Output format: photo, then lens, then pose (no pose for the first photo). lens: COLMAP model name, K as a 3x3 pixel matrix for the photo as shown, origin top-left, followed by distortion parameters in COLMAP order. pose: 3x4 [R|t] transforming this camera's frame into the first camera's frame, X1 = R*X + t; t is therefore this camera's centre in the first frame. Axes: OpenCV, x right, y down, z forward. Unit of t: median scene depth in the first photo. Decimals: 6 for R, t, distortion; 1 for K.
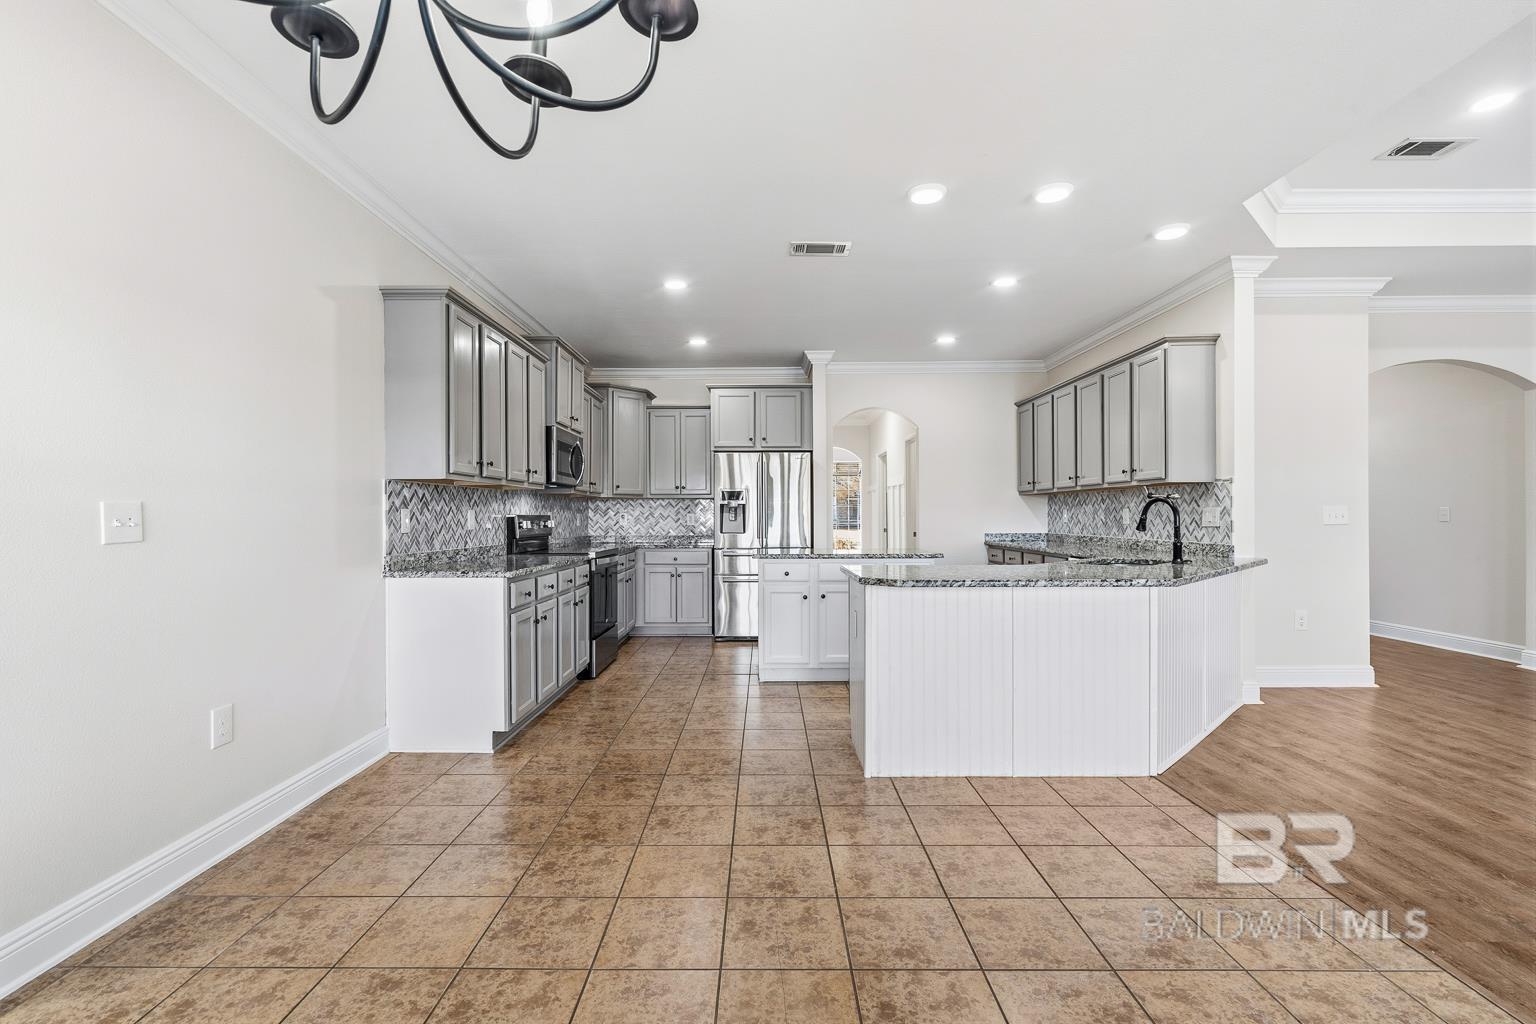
lens RADIAL K [[696.2, 0, 759.4], [0, 696.2, 512.1], [0, 0, 1]] dist [-0.004439, 0.003425]
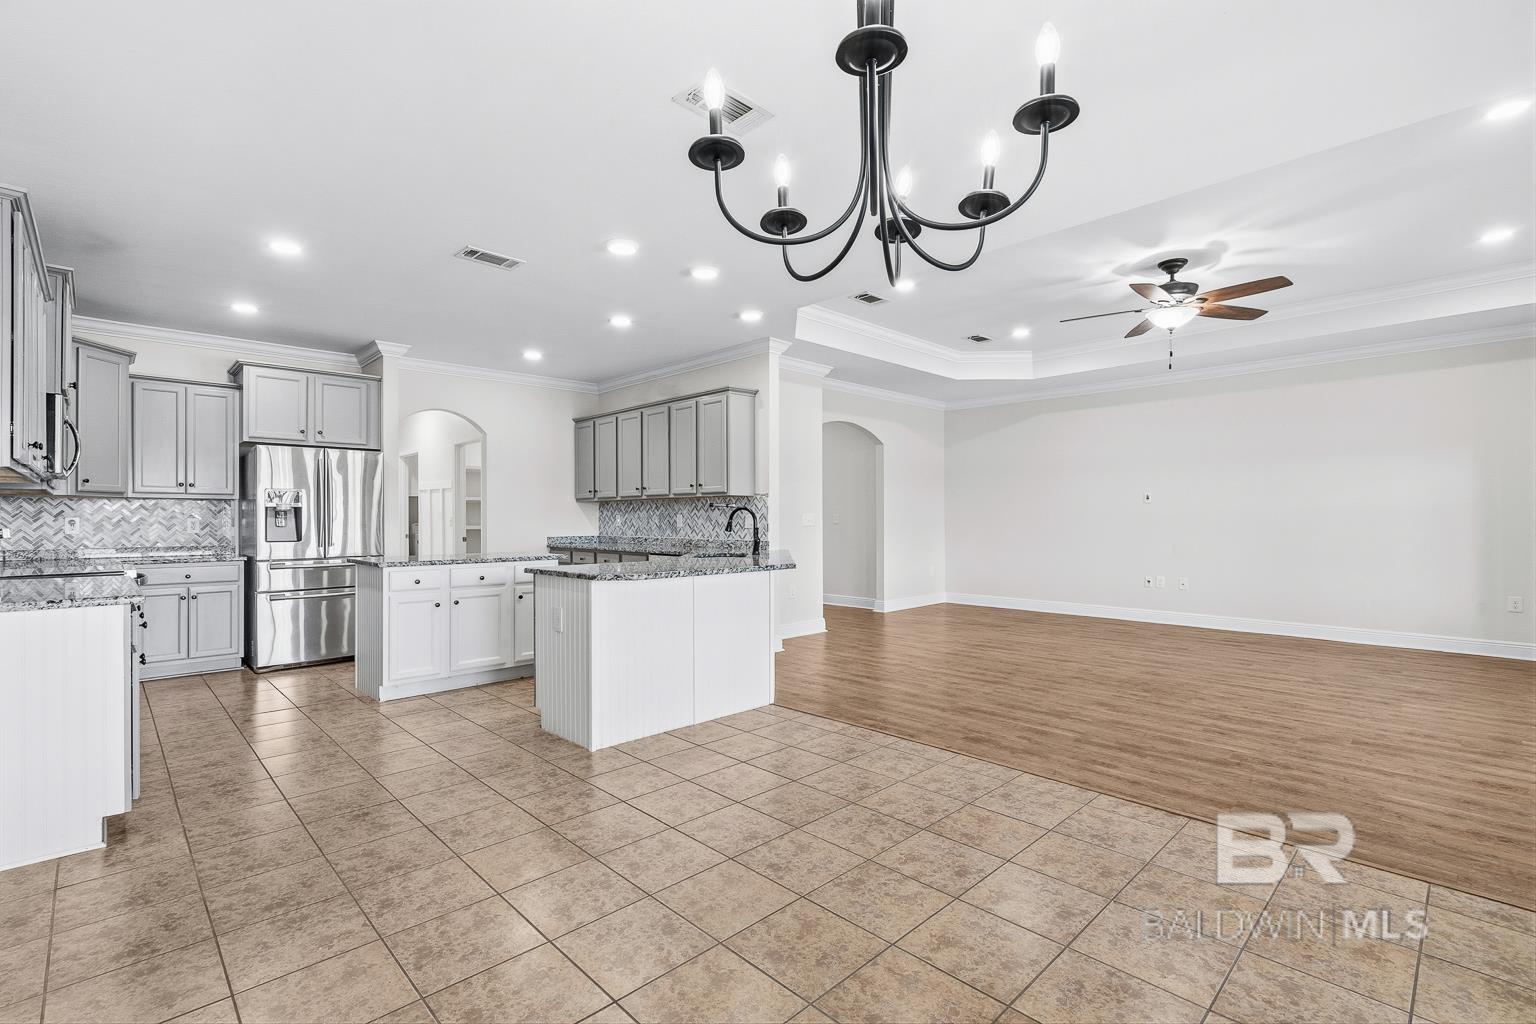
lens RADIAL K [[696.2, 0, 756.7], [0, 696.2, 513.2], [0, 0, 1]] dist [-0.004439, 0.003425]
pose [[0.717727, 0.005675, 0.696301, -0.295036], [-0.002193, 0.999980, -0.005890, -0.000524], [-0.696321, 0.002700, 0.717726, -0.000298]]
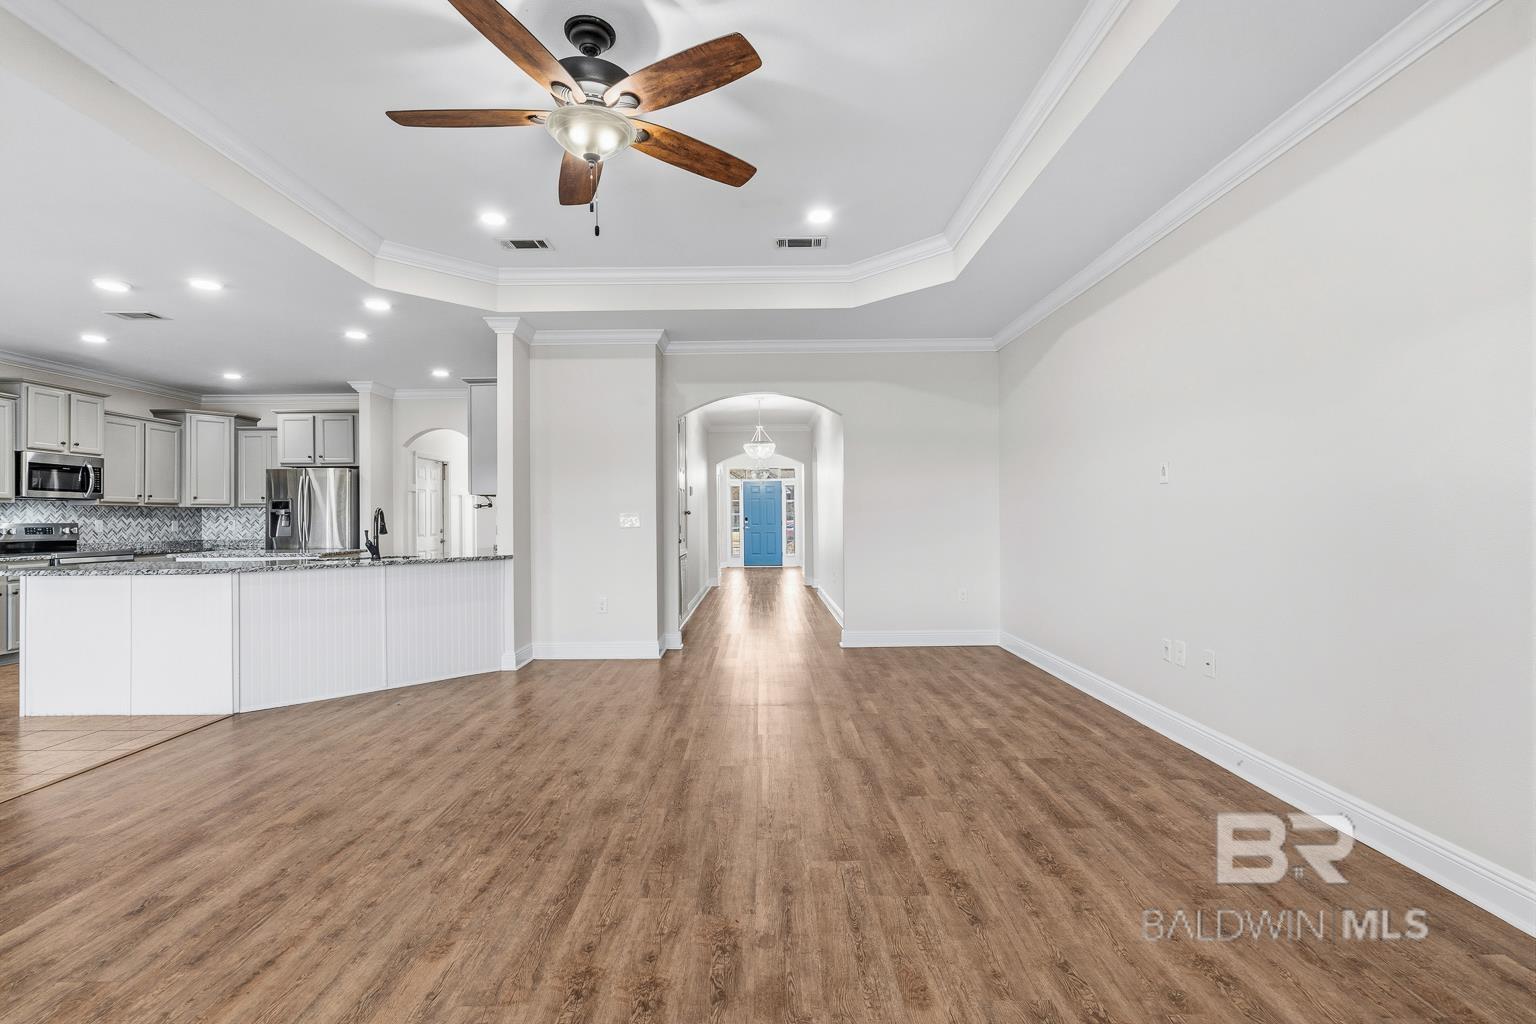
lens RADIAL K [[696.2, 0, 752.4], [0, 696.2, 515.4], [0, 0, 1]] dist [-0.004439, 0.003425]
pose [[0.999984, -0.004948, -0.002817, 1.055730], [0.004951, 0.999987, 0.001057, -0.004894], [0.002812, -0.001071, 0.999995, -0.241554]]
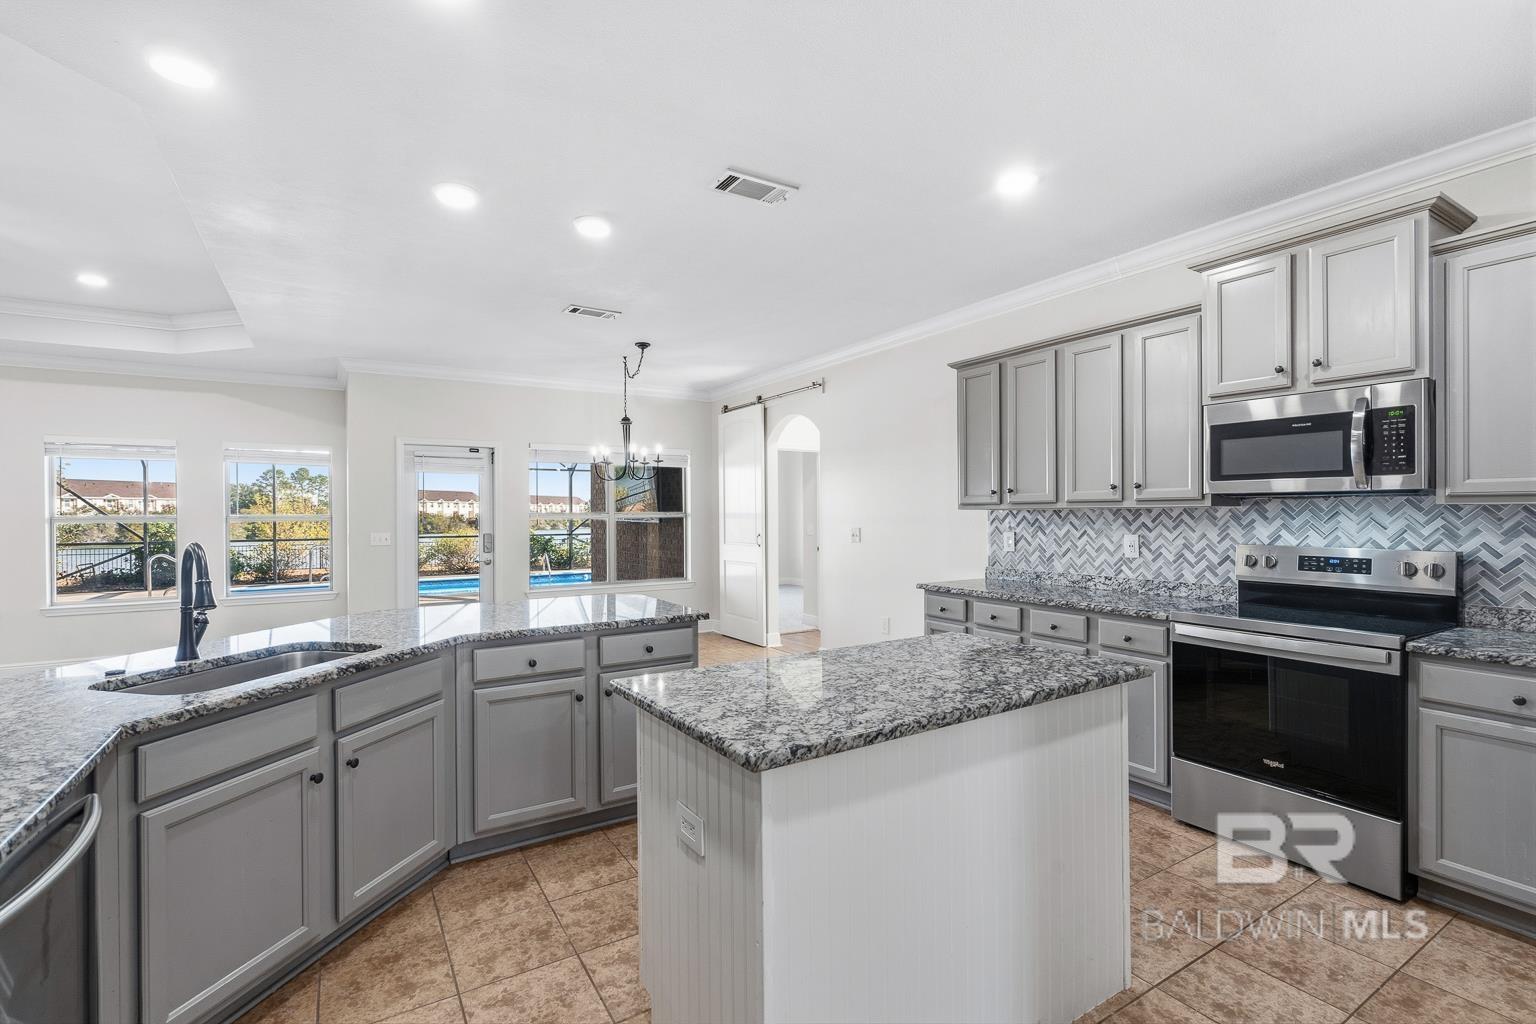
lens RADIAL K [[696.2, 0, 761.5], [0, 696.2, 512.9], [0, 0, 1]] dist [-0.004439, 0.003425]
pose [[-0.847072, 0.003014, -0.531469, 0.405548], [0.007168, 0.999958, -0.005754, -0.026655], [0.531429, -0.008684, -0.847058, 1.395197]]
